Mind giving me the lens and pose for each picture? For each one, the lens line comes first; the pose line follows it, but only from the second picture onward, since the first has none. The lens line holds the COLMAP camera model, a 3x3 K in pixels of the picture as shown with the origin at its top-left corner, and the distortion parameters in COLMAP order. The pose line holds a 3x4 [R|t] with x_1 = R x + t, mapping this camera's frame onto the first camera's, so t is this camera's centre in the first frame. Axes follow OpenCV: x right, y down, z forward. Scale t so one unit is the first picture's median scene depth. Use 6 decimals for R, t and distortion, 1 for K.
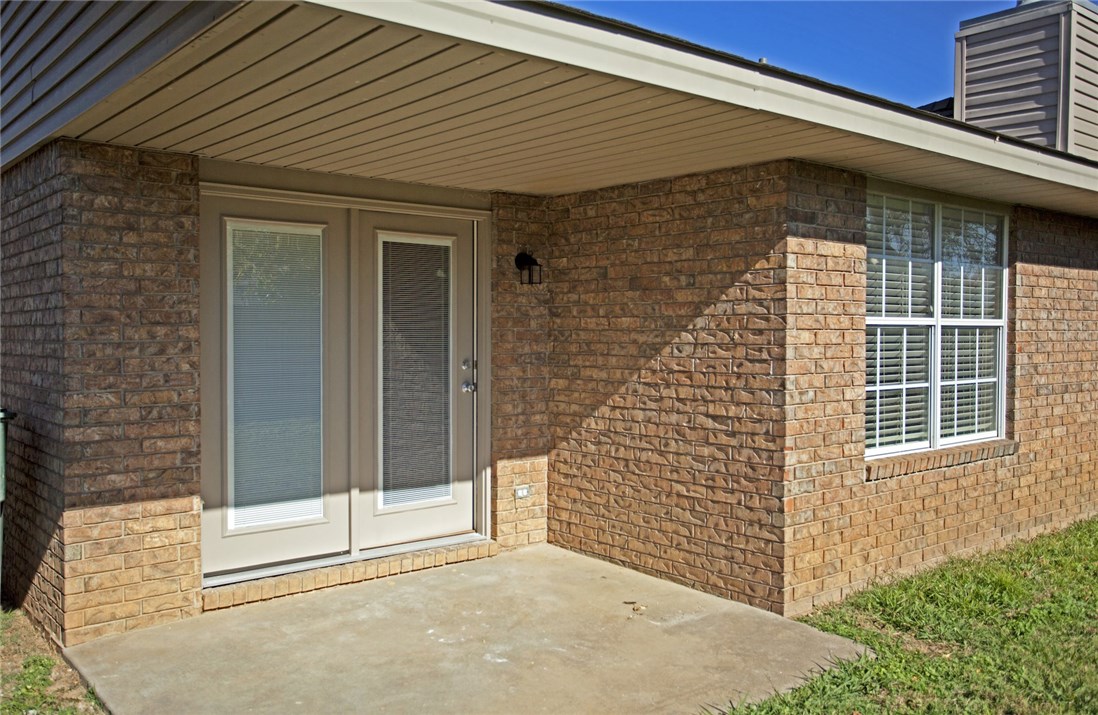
lens RADIAL K [[944.4, 0, 551.1], [0, 944.4, 349.4], [0, 0, 1]] dist [-0.050035, 0.135103]
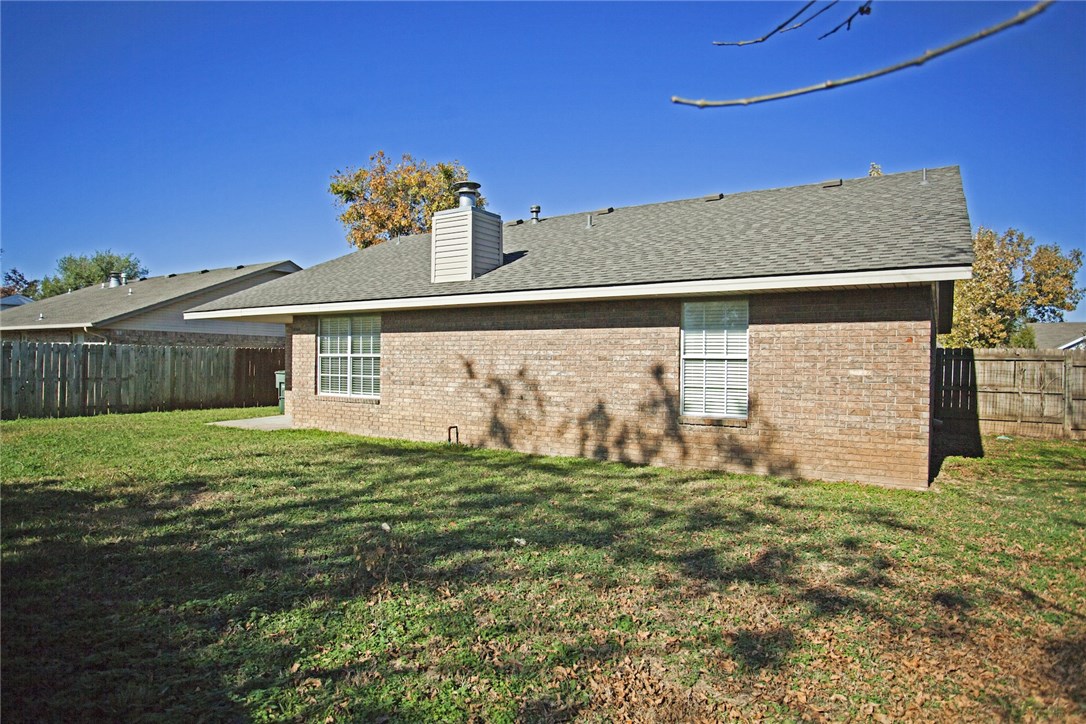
lens RADIAL K [[634.9, 0, 546.6], [0, 634.9, 364.9], [0, 0, 1]] dist [-0.070057, 0.052772]
pose [[0.304297, 0.003458, -0.952571, 2.901745], [-0.033066, 0.999429, -0.006935, -0.006008], [0.952003, 0.033608, 0.304238, 1.111627]]
